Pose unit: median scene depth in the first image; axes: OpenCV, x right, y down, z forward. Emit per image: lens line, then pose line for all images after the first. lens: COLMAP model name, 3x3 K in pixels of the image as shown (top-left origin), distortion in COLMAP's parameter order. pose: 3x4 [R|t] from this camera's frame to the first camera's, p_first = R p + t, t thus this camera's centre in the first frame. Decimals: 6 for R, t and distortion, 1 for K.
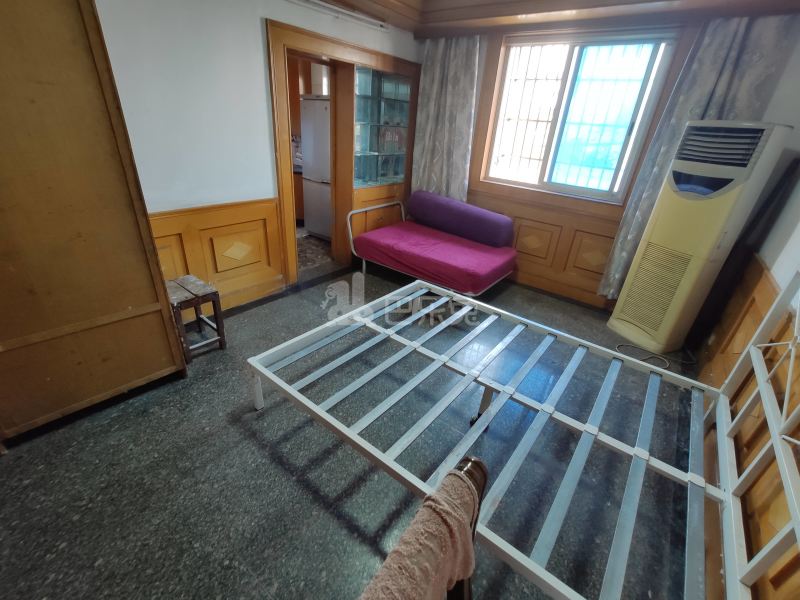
lens RADIAL K [[351.8, 0, 401.0], [0, 351.8, 305.3], [0, 0, 1]] dist [-0.021161, 0.005193]
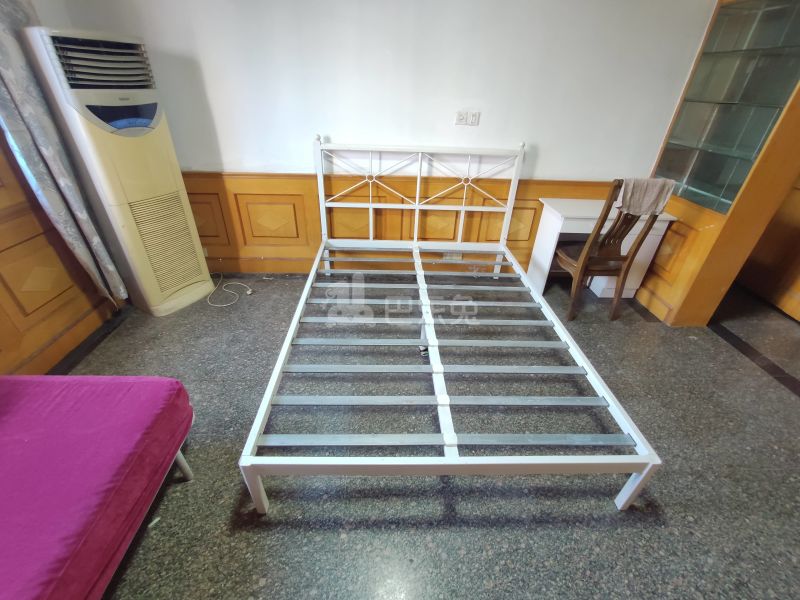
lens RADIAL K [[351.8, 0, 396.5], [0, 351.8, 300.7], [0, 0, 1]] dist [-0.021161, 0.005193]
pose [[-0.641214, -0.483867, 0.595582, -0.221622], [0.283720, 0.571650, 0.769883, -0.448389], [-0.712985, 0.662638, -0.229267, 0.826264]]
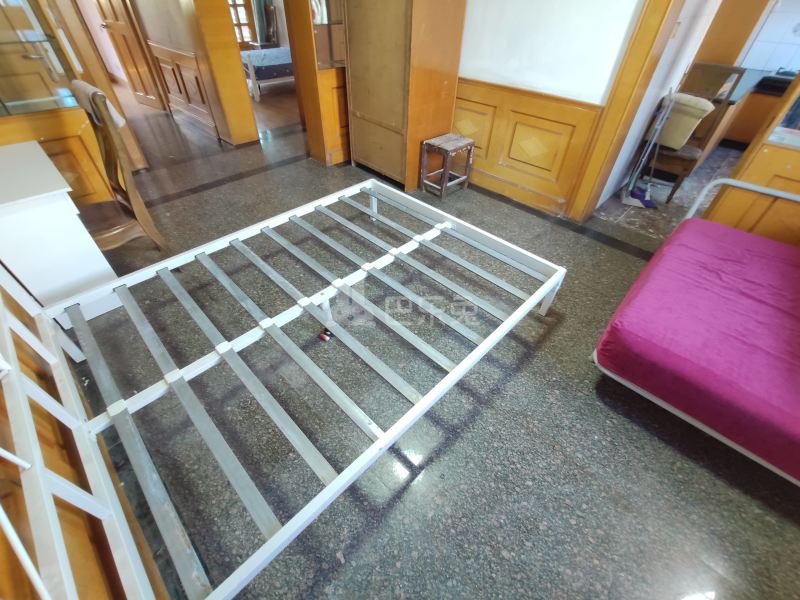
lens RADIAL K [[351.8, 0, 397.3], [0, 351.8, 297.1], [0, 0, 1]] dist [-0.021161, 0.005193]
pose [[-0.109424, 0.611252, -0.783835, 0.608253], [-0.487381, 0.654276, 0.578258, -0.255590], [0.866306, 0.445302, 0.226319, 0.605268]]
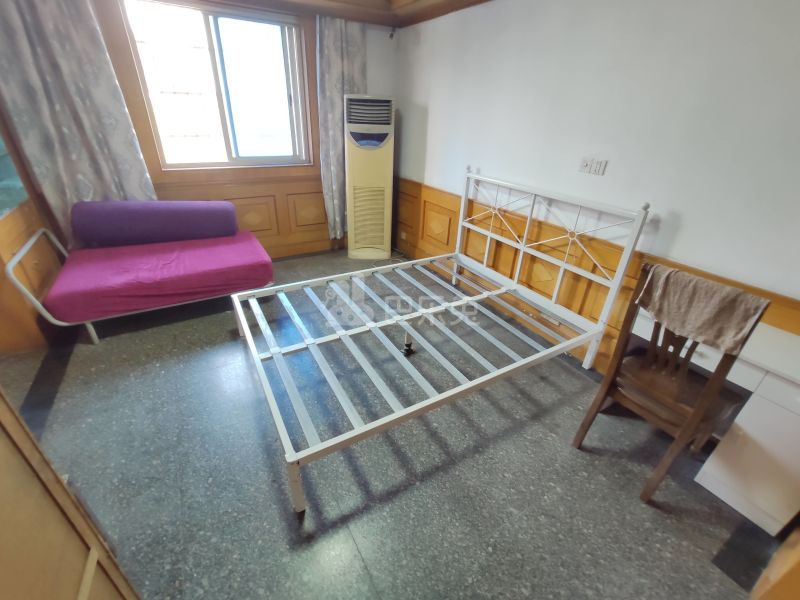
lens RADIAL K [[351.8, 0, 399.8], [0, 351.8, 302.2], [0, 0, 1]] dist [-0.021161, 0.005193]
pose [[0.364261, -0.492280, 0.790553, -0.476338], [0.420309, 0.844404, 0.332149, -0.166451], [-0.831056, 0.211287, 0.514493, 0.228590]]
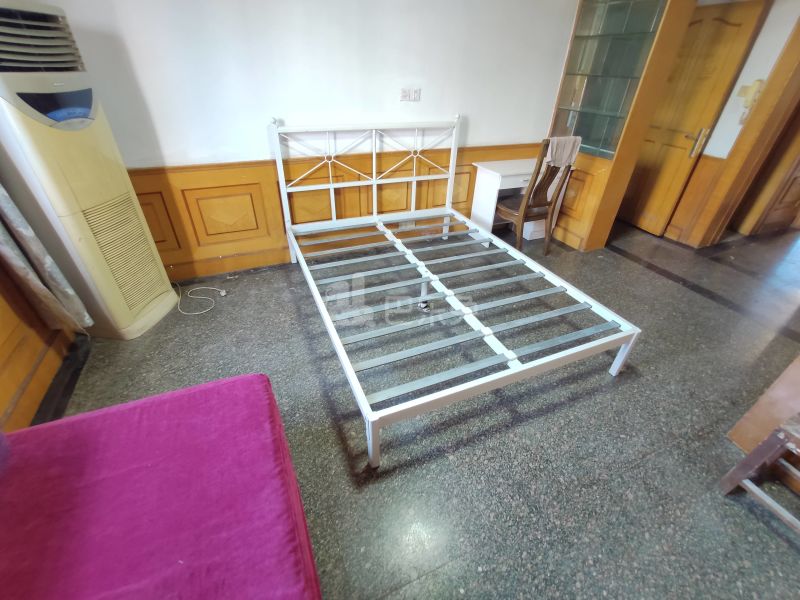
lens RADIAL K [[351.8, 0, 397.6], [0, 351.8, 301.0], [0, 0, 1]] dist [-0.021161, 0.005193]
pose [[-0.875744, -0.345251, 0.337453, -0.082872], [0.139043, 0.488996, 0.861133, -0.534873], [-0.462320, 0.801052, -0.380230, 1.023302]]
